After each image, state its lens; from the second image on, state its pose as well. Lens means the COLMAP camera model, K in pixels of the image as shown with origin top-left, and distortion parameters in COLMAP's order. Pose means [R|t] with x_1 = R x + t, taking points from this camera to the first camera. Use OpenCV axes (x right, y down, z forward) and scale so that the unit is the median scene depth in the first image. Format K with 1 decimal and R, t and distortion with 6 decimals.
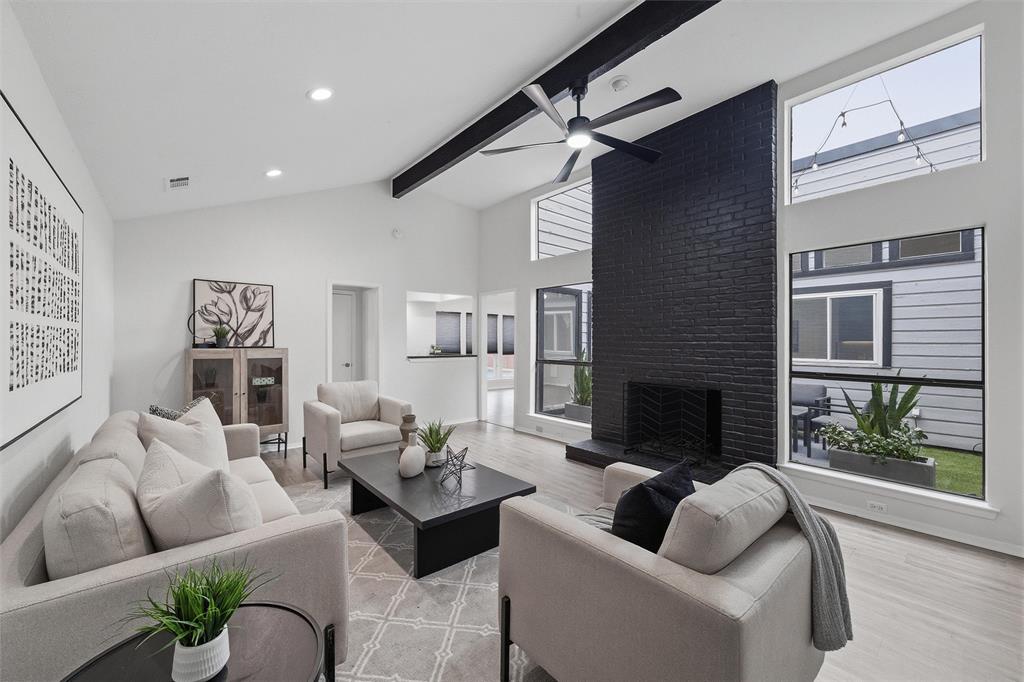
lens RADIAL K [[400.1, 0, 508.5], [0, 400.1, 341.3], [0, 0, 1]] dist [-0.000648, -0.000103]
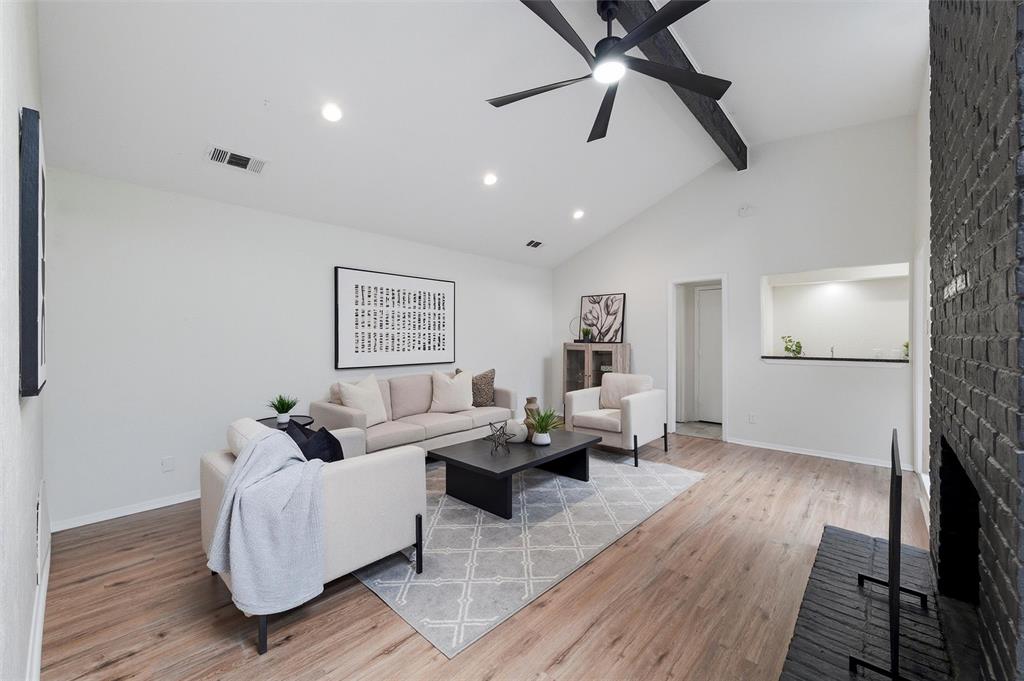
lens RADIAL K [[400.1, 0, 507.4], [0, 400.1, 340.6], [0, 0, 1]] dist [-0.000648, -0.000103]
pose [[0.132273, 0.003240, -0.991208, 0.627749], [0.003047, 0.999989, 0.003675, 0.002413], [0.991209, -0.003507, 0.132262, 0.499810]]
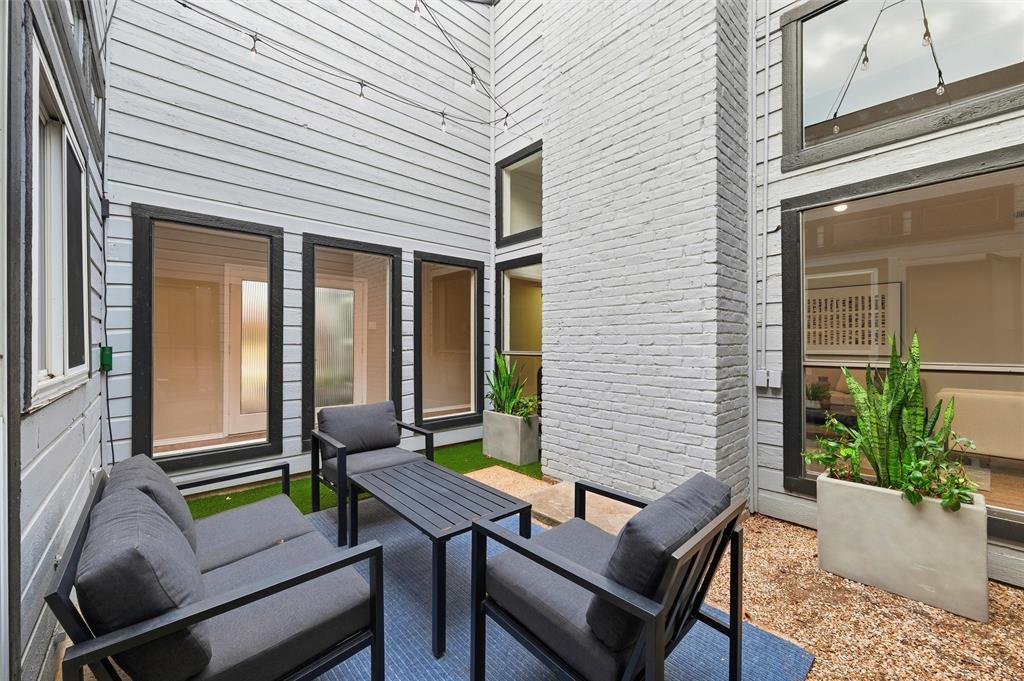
lens RADIAL K [[400.1, 0, 512.6], [0, 400.1, 341.0], [0, 0, 1]] dist [-0.000648, -0.000103]
pose [[-0.999054, 0.002381, -0.043411, 0.720822], [0.002353, 0.999997, 0.000693, 0.016940], [0.043412, 0.000590, -0.999057, 1.673093]]
